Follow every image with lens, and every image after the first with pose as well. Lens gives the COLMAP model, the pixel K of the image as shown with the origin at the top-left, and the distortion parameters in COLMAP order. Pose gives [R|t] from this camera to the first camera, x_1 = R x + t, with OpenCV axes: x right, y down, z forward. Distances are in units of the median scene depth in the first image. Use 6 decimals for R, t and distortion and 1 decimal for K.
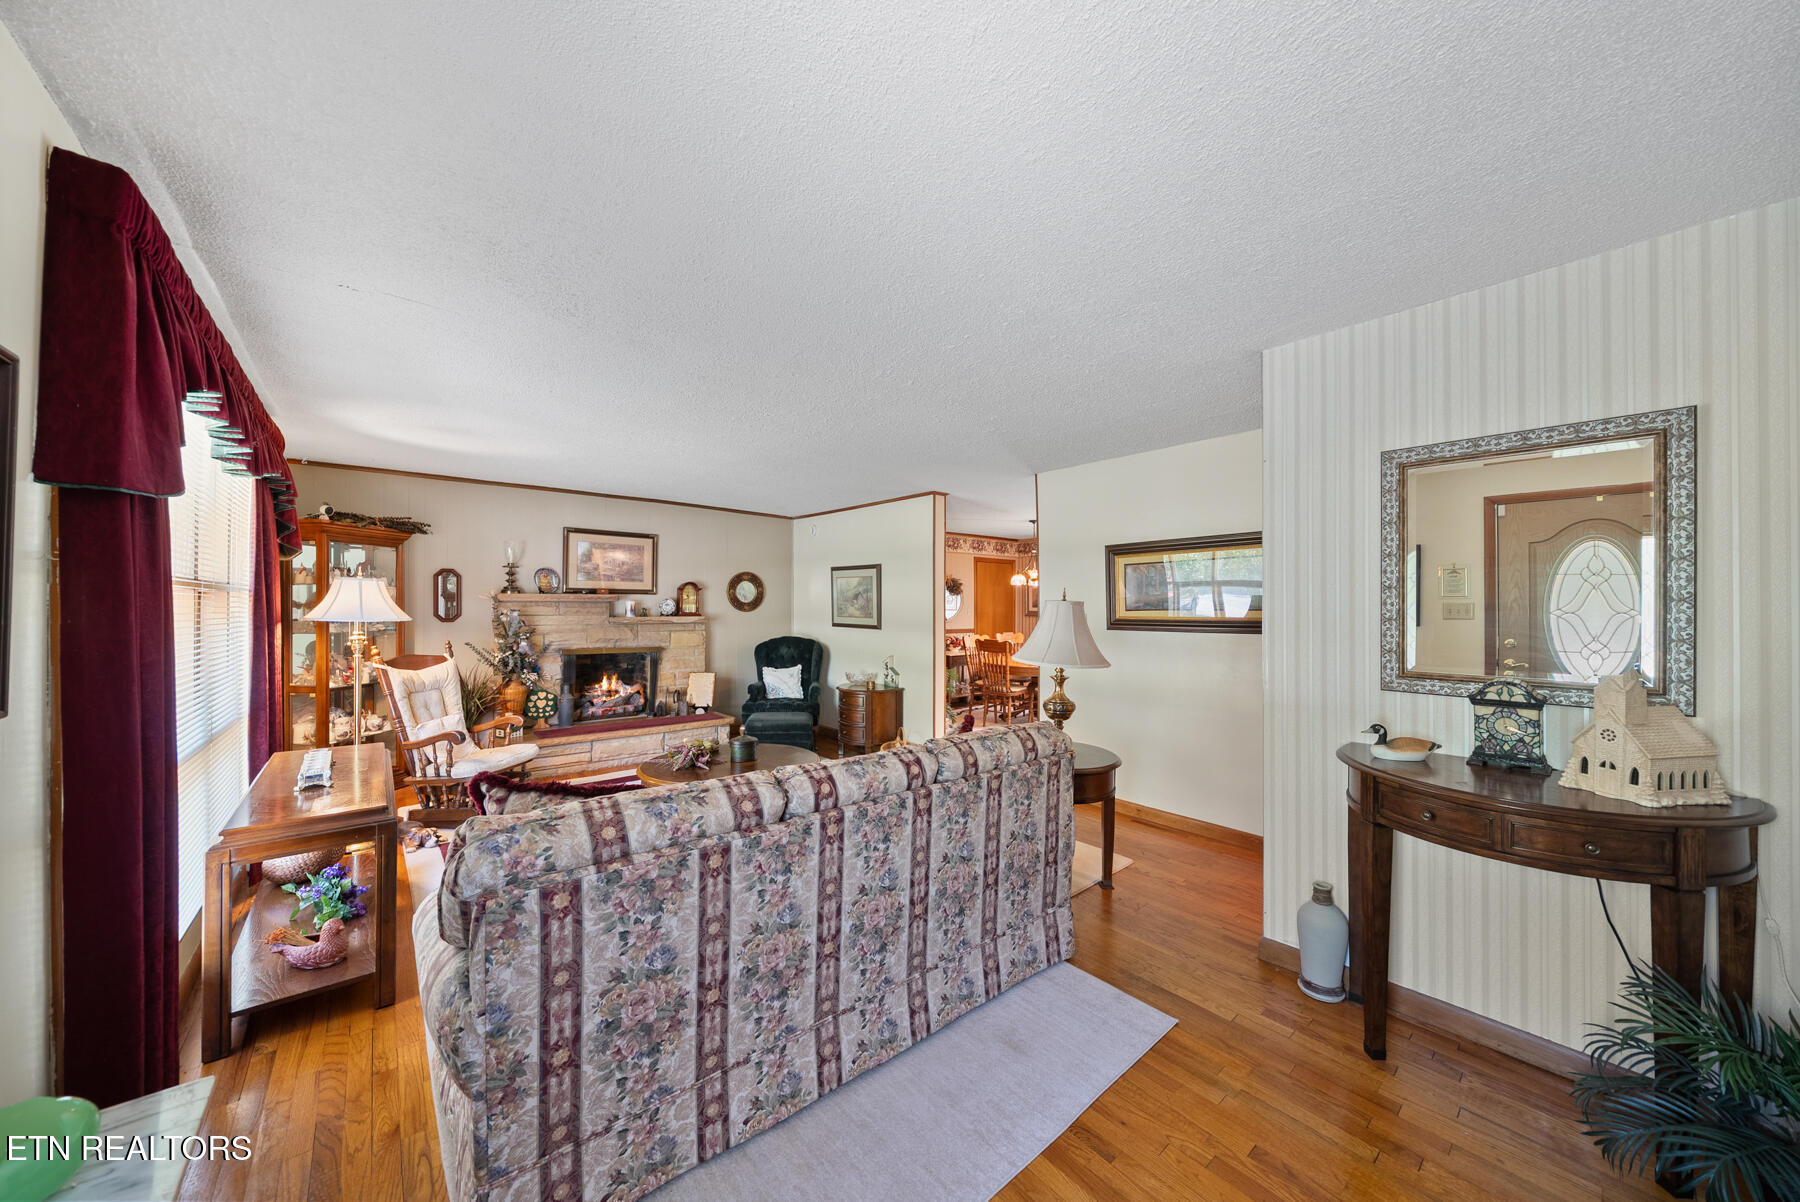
lens RADIAL K [[621.0, 0, 902.3], [0, 621.0, 591.5], [0, 0, 1]] dist [-0.007105, -0.000024]
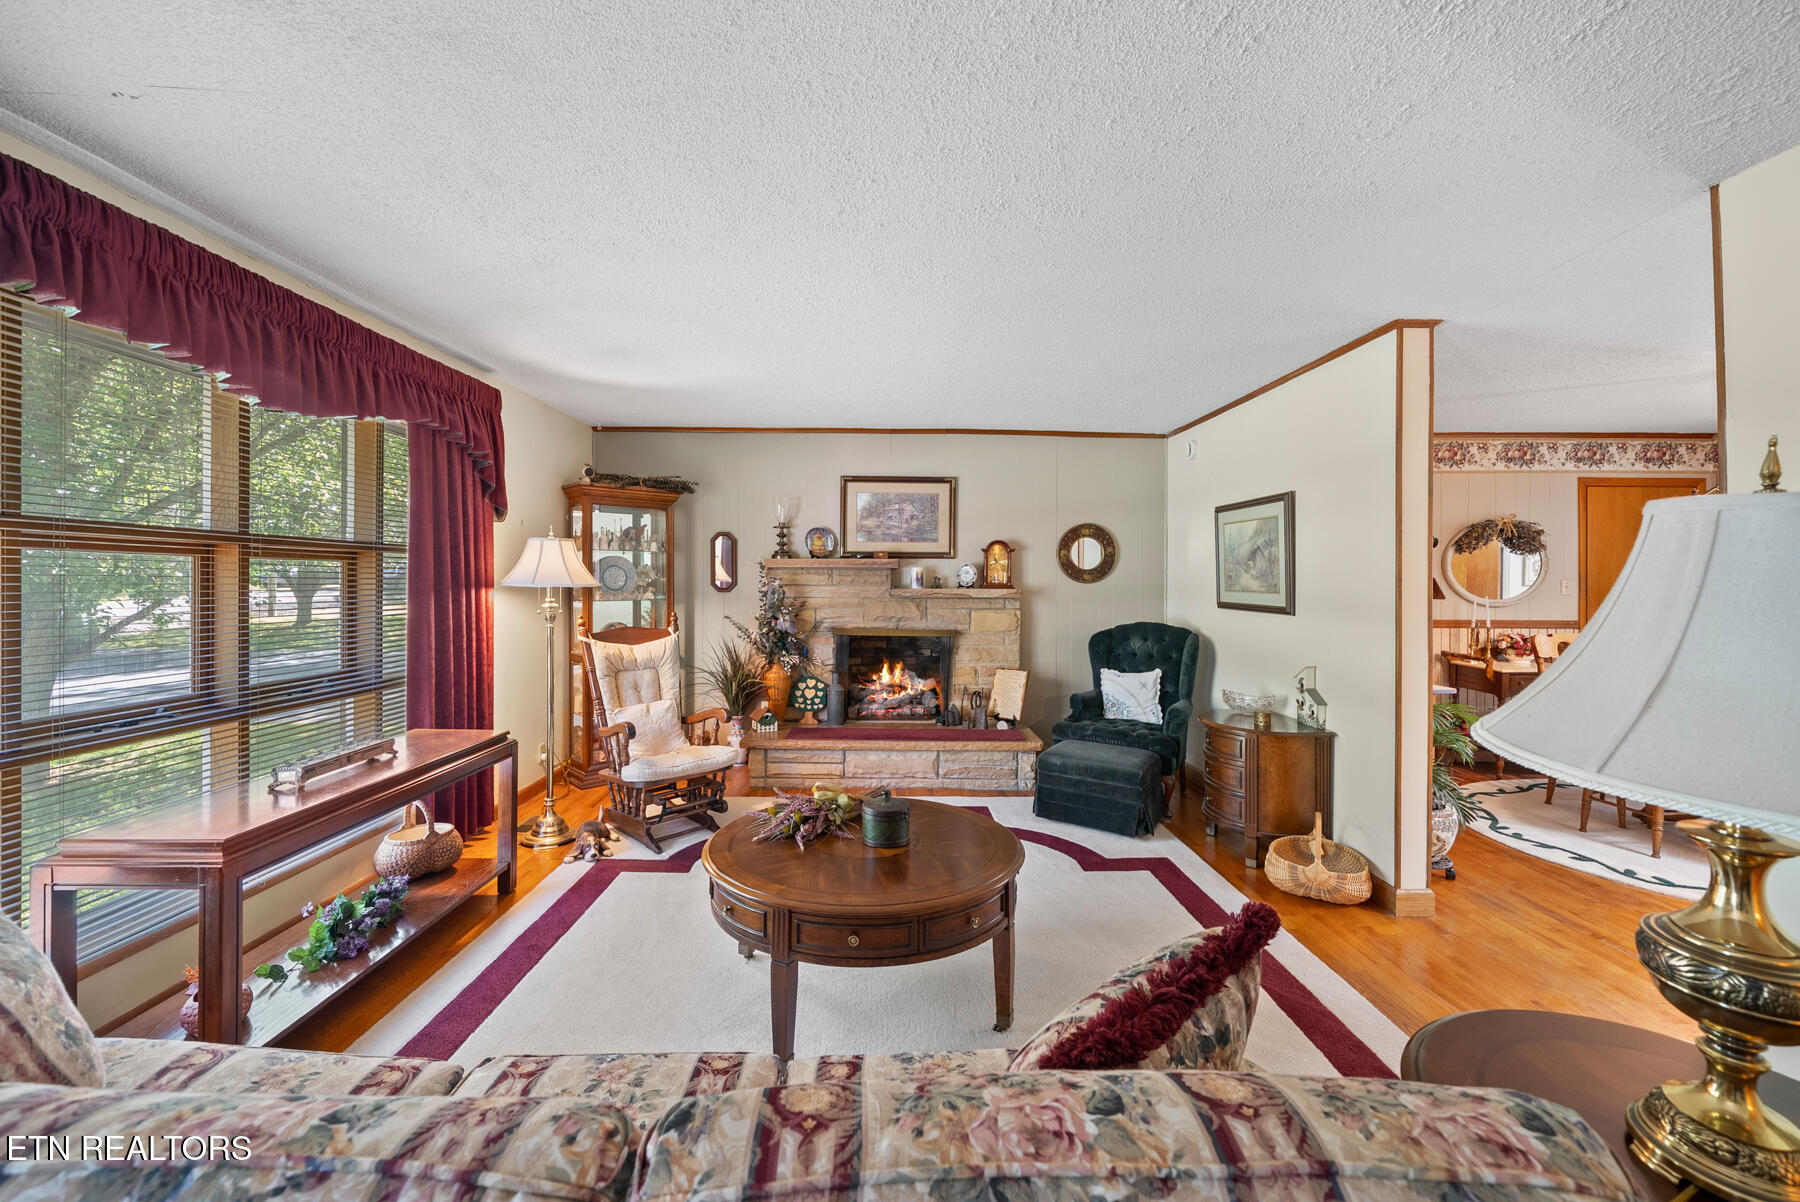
lens RADIAL K [[716.9, 0, 893.7], [0, 716.9, 578.5], [0, 0, 1]] dist [-0.001668, 0.000044]
pose [[0.767741, -0.003003, -0.640753, 0.096963], [0.013201, 0.999851, 0.011131, 0.018984], [0.640624, -0.017004, 0.767666, 0.318755]]
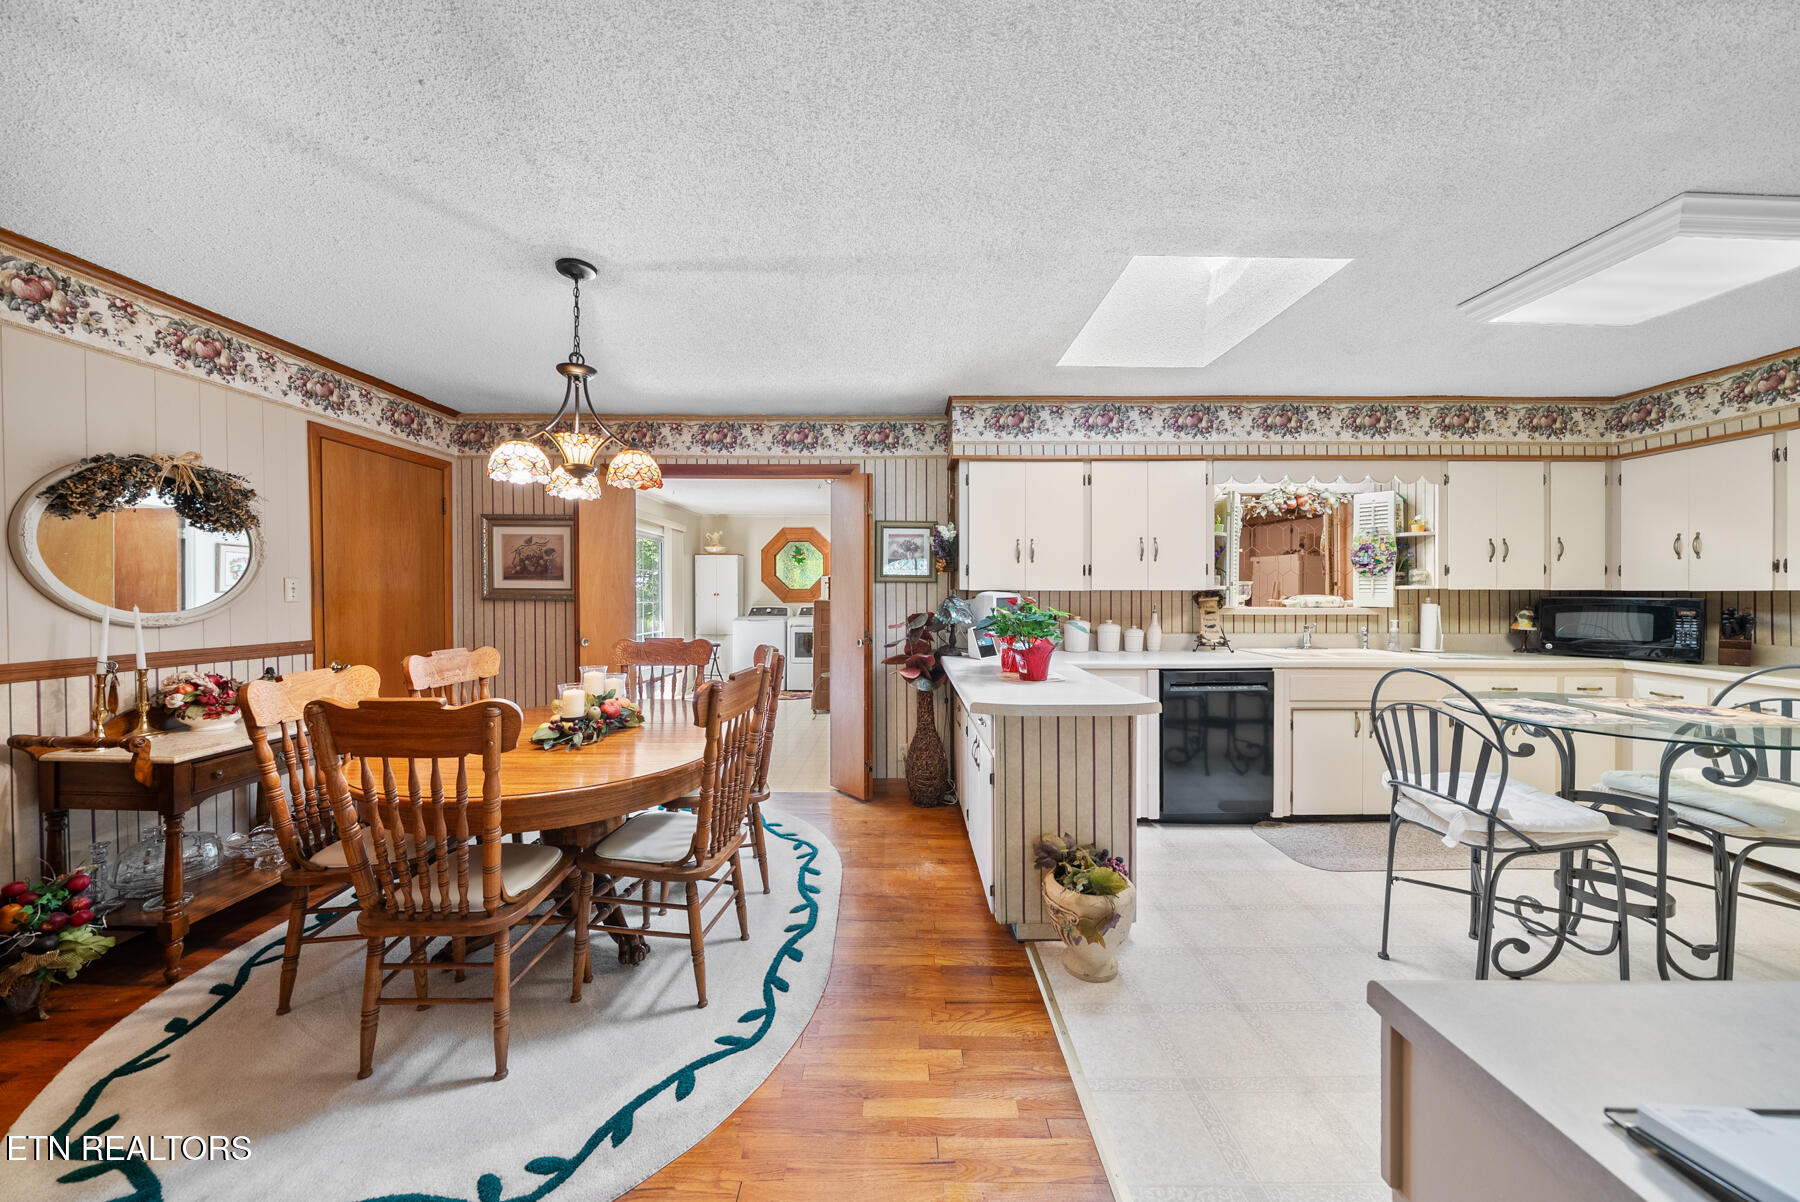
lens RADIAL K [[614.2, 0, 900.0], [0, 614.2, 601.0], [0, 0, 1]] dist [-0.006602, 0.000022]
pose [[0.645616, -0.017713, 0.763457, 0.110585], [-0.010643, 0.999425, 0.032188, 0.040214], [-0.763588, -0.028906, 0.645056, 0.872935]]
